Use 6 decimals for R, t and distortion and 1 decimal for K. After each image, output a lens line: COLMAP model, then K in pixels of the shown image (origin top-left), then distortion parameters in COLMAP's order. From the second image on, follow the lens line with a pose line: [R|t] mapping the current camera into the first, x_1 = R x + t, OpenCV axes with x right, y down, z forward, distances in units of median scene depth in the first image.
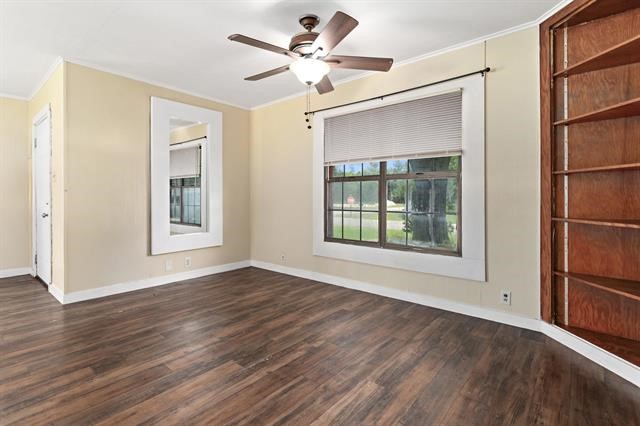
lens RADIAL K [[304.9, 0, 324.8], [0, 304.9, 197.9], [0, 0, 1]] dist [0.002626, -0.000172]
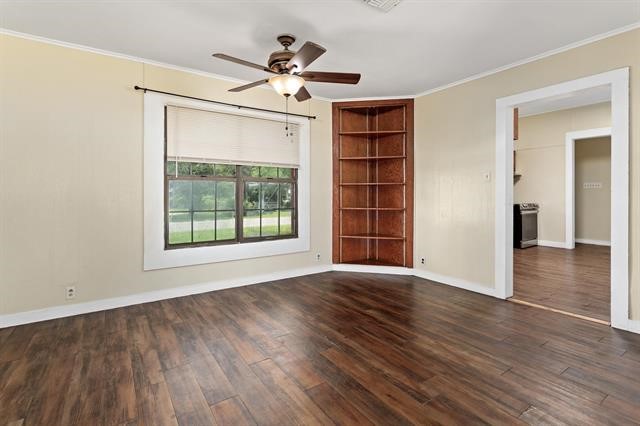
lens RADIAL K [[304.9, 0, 312.4], [0, 304.9, 196.3], [0, 0, 1]] dist [0.002626, -0.000172]
pose [[0.295777, -0.004314, 0.955247, -0.803032], [-0.001142, 0.999987, 0.004870, -0.011917], [-0.955256, -0.002531, 0.295768, 0.425485]]
